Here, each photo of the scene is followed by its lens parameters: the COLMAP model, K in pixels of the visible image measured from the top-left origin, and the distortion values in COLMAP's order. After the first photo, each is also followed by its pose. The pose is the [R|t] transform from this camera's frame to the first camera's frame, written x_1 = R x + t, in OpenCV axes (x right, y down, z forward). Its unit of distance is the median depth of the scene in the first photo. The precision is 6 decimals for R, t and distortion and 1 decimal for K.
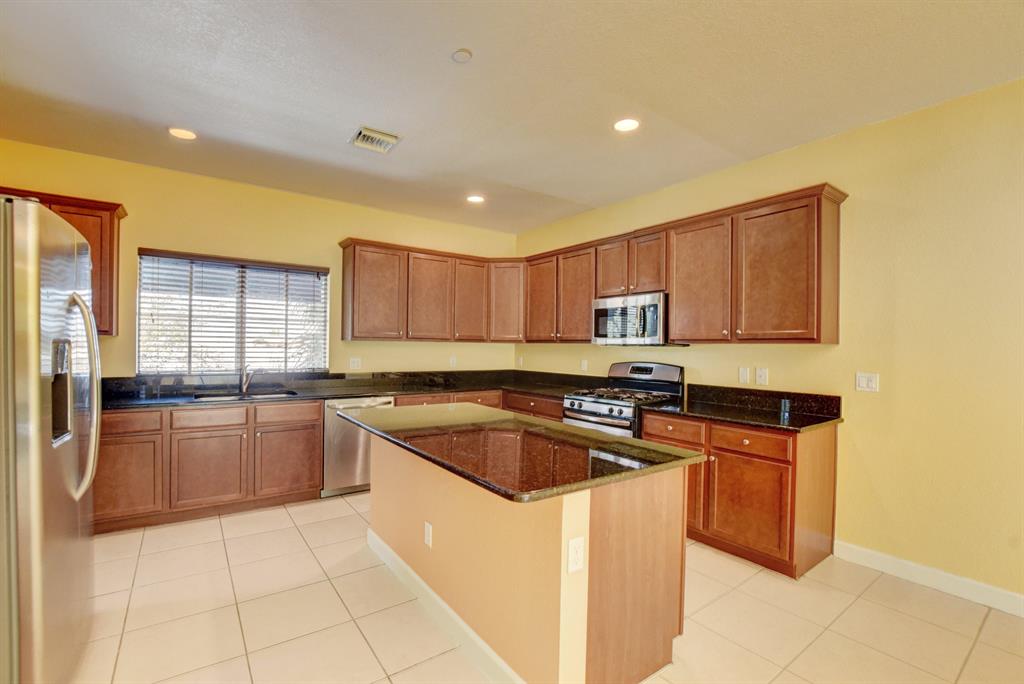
lens RADIAL K [[459.7, 0, 512.0], [0, 459.7, 342.0], [0, 0, 1]] dist [-0.017014, -0.000108]
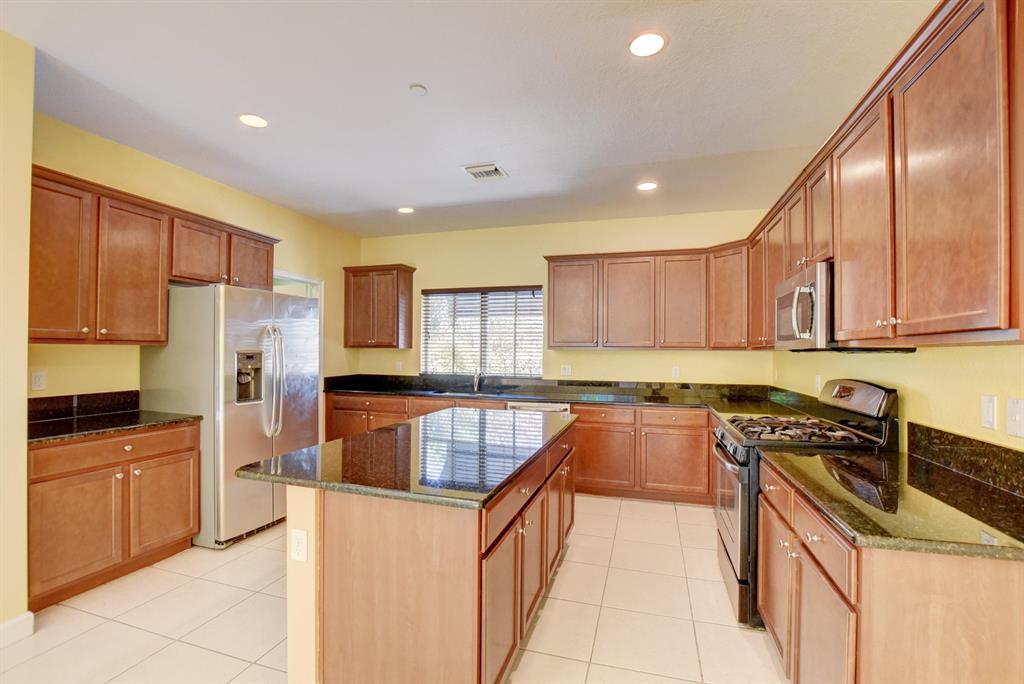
lens RADIAL K [[454.8, 0, 507.9], [0, 454.8, 348.7], [0, 0, 1]] dist [-0.034124, 0.006679]
pose [[0.596758, -0.013526, -0.802307, 0.482263], [0.007010, 0.999908, -0.011643, 0.007529], [0.802391, 0.001324, 0.596798, 0.290066]]
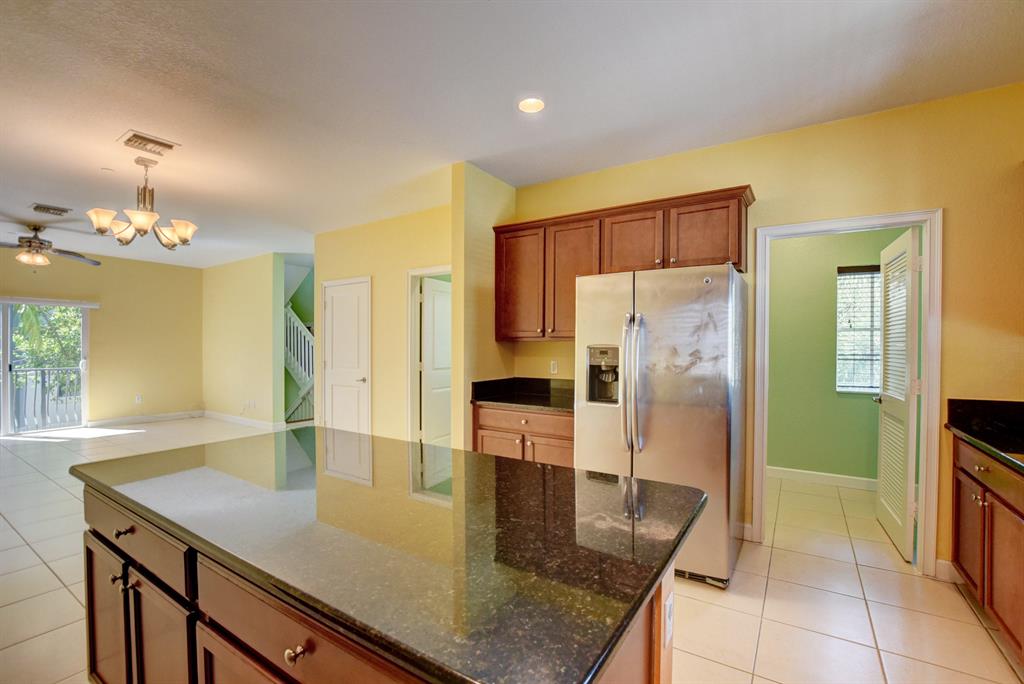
lens RADIAL K [[454.8, 0, 507.9], [0, 454.8, 348.7], [0, 0, 1]] dist [-0.034124, 0.006679]
pose [[-0.935486, -0.012588, -0.353139, -0.015718], [-0.011615, 0.999921, -0.004875, 0.009203], [0.353172, -0.000458, -0.935558, 0.974244]]
